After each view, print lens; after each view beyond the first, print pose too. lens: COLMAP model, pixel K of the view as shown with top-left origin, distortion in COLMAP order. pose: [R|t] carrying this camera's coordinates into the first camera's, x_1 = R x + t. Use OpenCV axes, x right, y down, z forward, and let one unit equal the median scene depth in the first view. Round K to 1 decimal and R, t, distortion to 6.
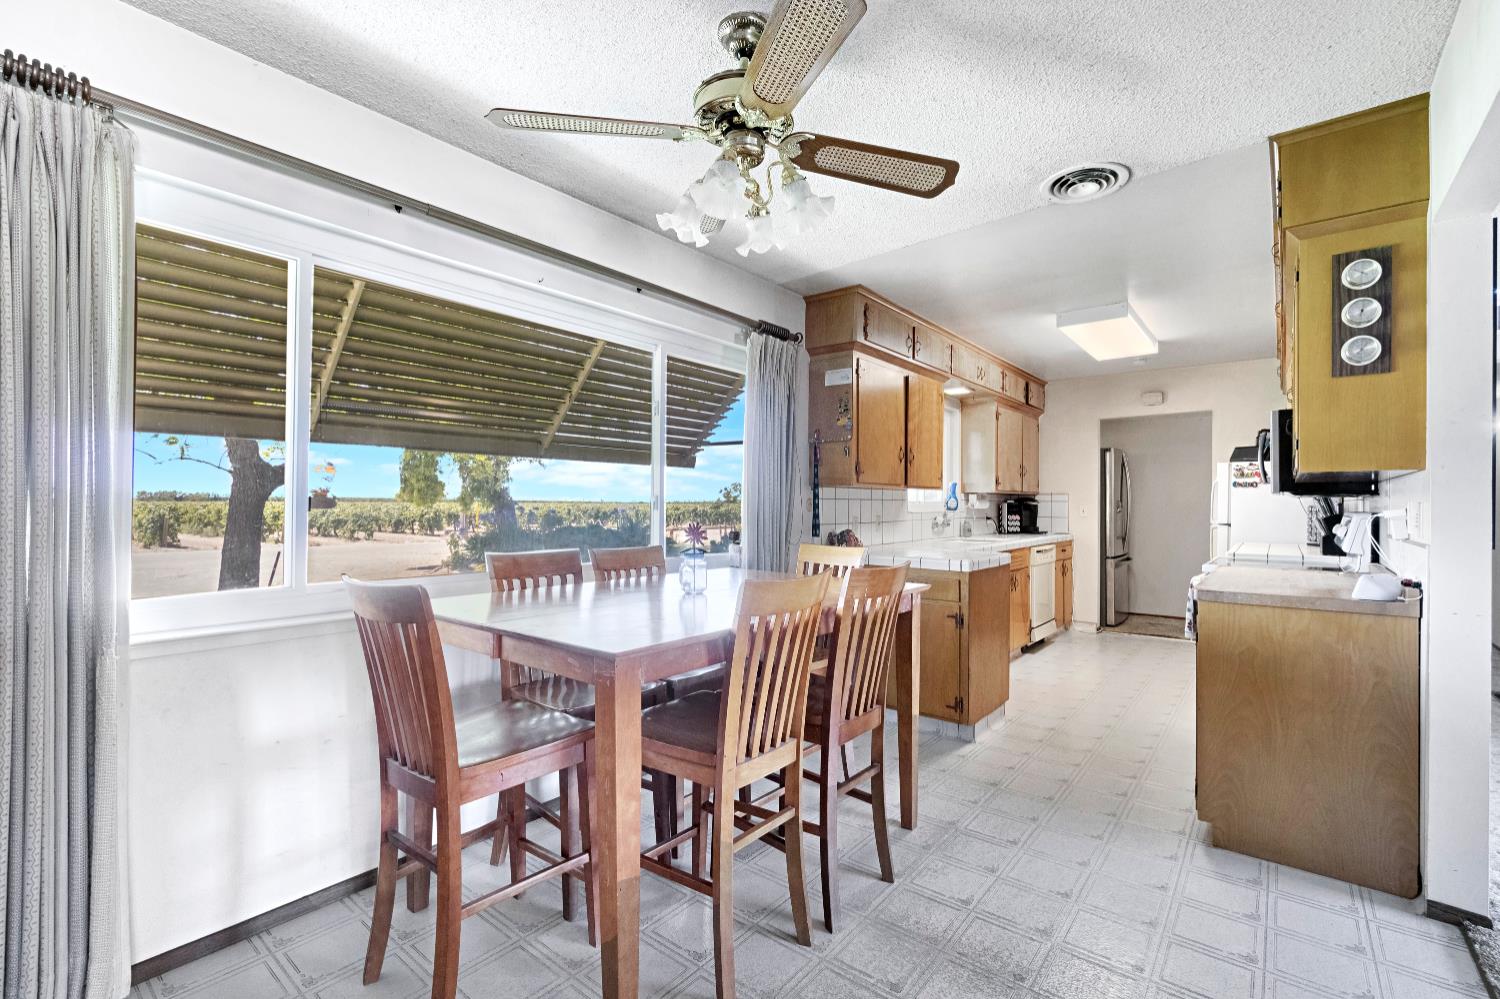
lens RADIAL K [[662.4, 0, 756.6], [0, 662.4, 503.2], [0, 0, 1]] dist [-0.000547, 0.000238]
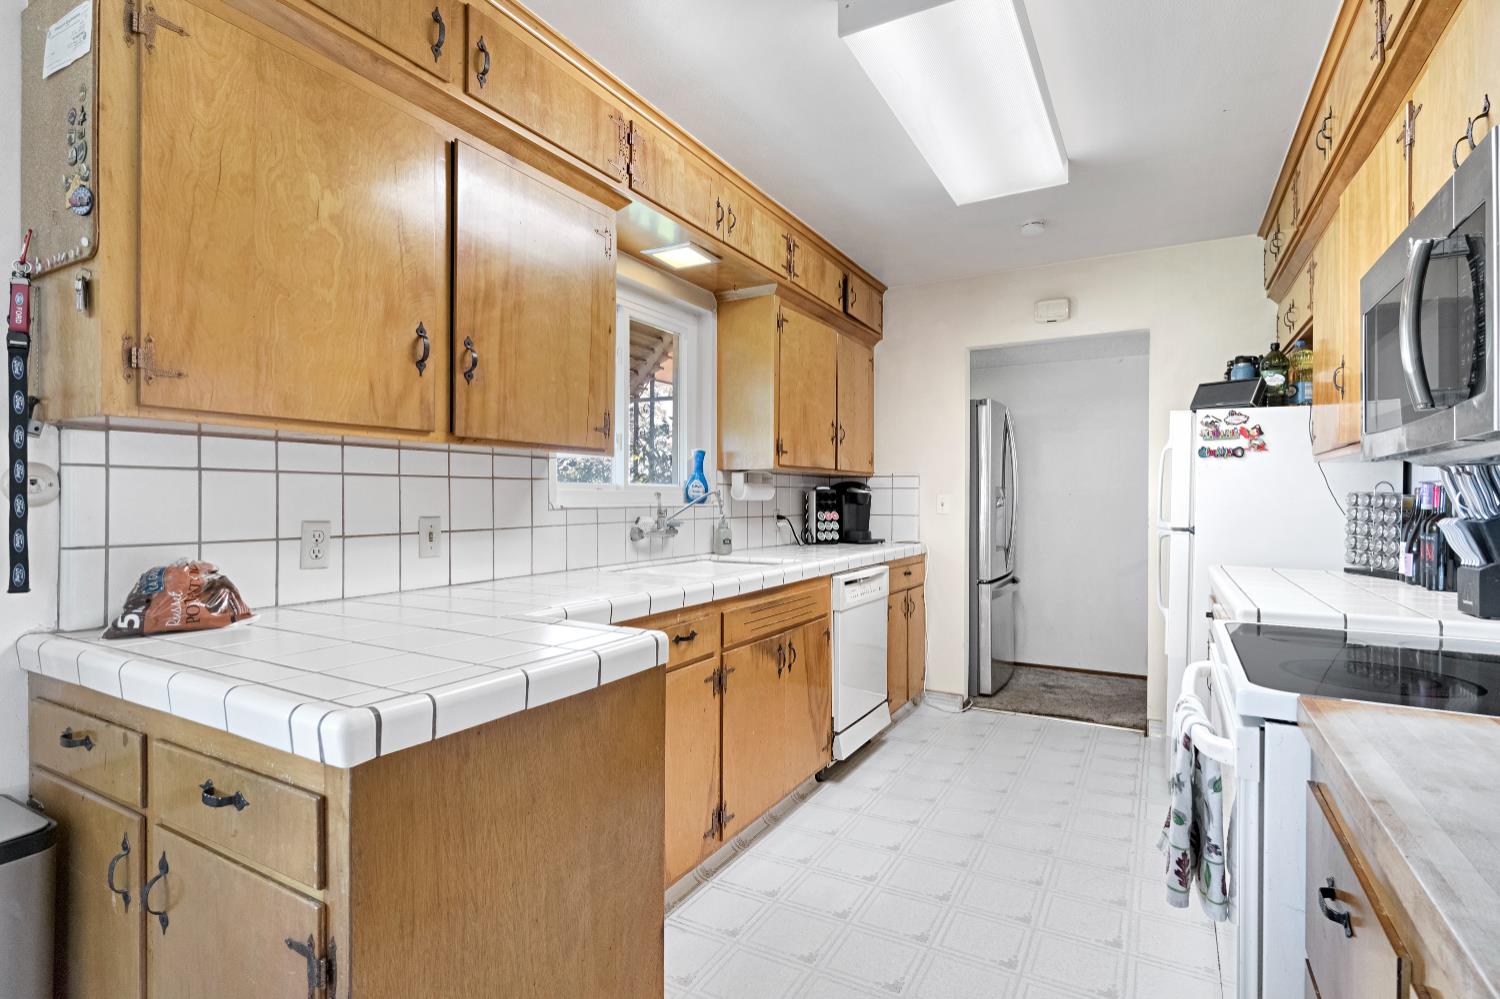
lens RADIAL K [[733.3, 0, 747.7], [0, 733.3, 499.8], [0, 0, 1]] dist [-0.001701, -0.001440]
pose [[0.987510, 0.000513, 0.157556, 0.245166], [-0.001176, 0.999991, 0.004112, 0.005800], [-0.157552, -0.004246, 0.987502, 0.427689]]
